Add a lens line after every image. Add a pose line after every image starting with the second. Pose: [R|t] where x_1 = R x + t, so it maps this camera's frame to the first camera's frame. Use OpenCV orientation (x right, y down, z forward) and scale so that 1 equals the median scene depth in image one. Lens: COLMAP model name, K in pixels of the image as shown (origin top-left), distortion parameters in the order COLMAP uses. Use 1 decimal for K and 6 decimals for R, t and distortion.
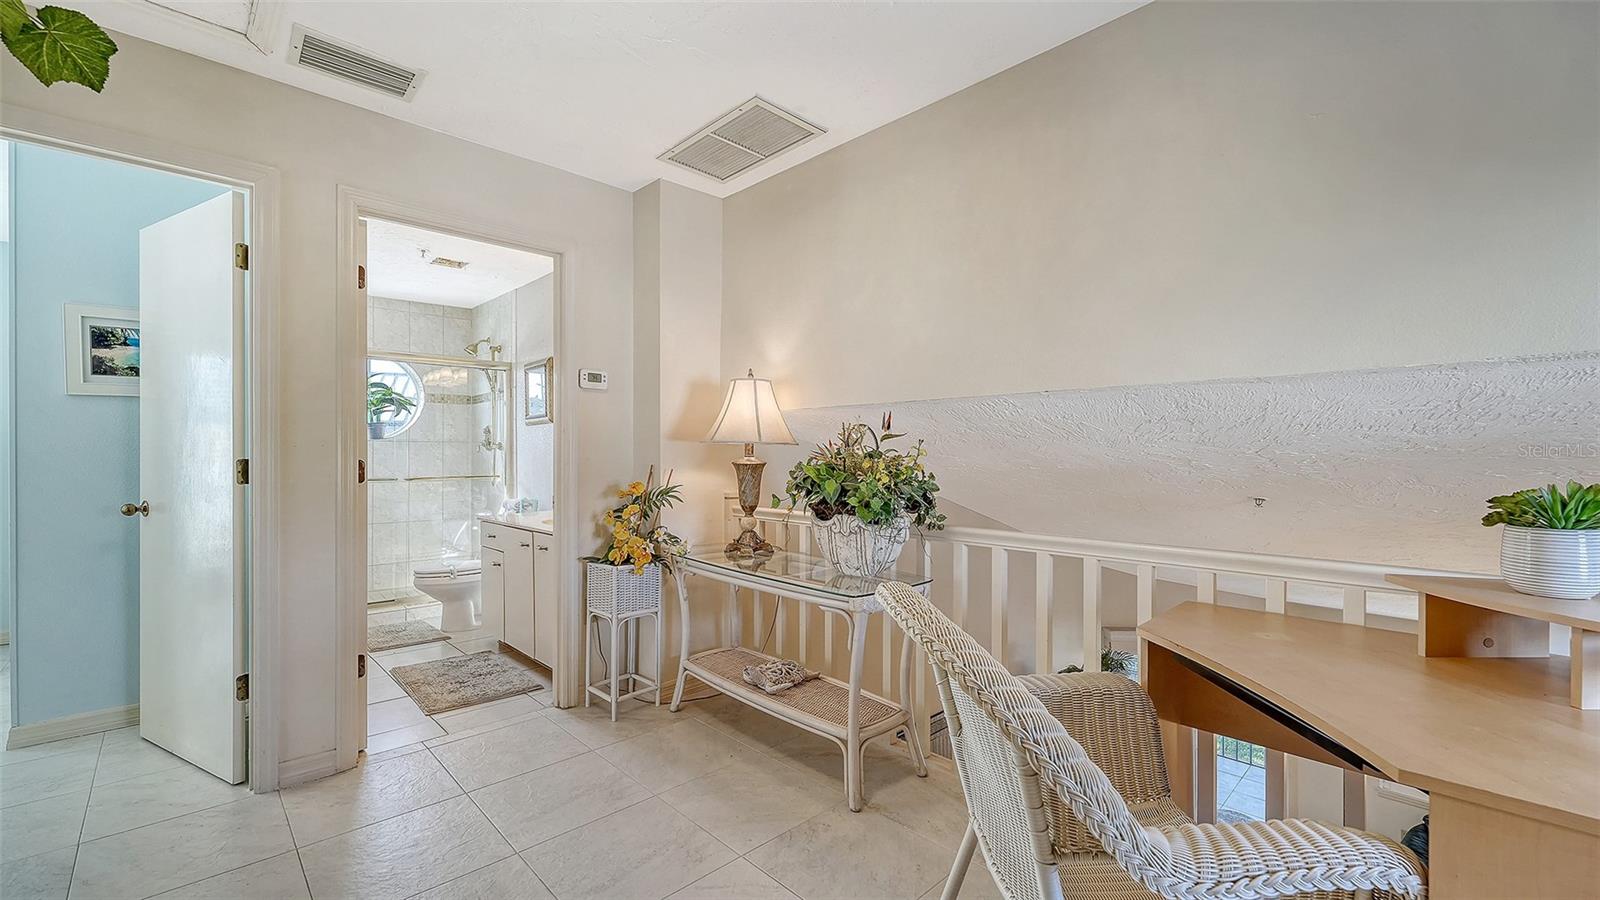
lens RADIAL K [[645.8, 0, 798.2], [0, 645.8, 455.1], [0, 0, 1]] dist [0.000995, -0.000260]
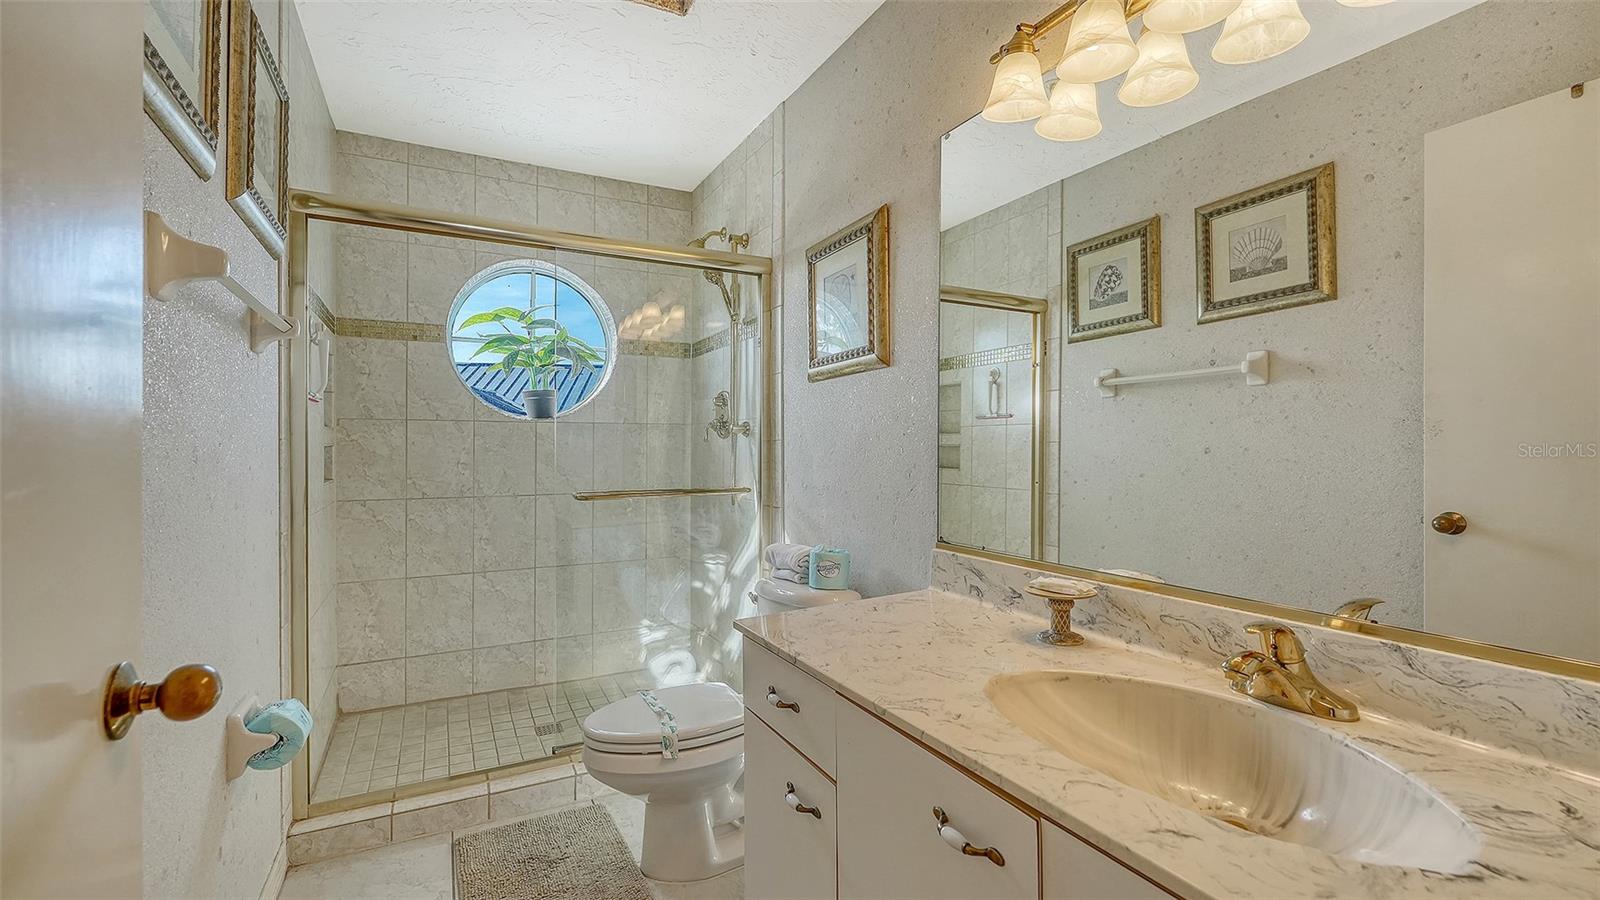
lens RADIAL K [[689.8, 0, 801.1], [0, 689.8, 446.0], [0, 0, 1]] dist [-0.009221, 0.000087]
pose [[0.960993, 0.000594, -0.276571, -0.262035], [-0.002538, 0.999975, -0.006673, 0.002898], [0.276560, 0.007114, 0.960970, 0.474878]]
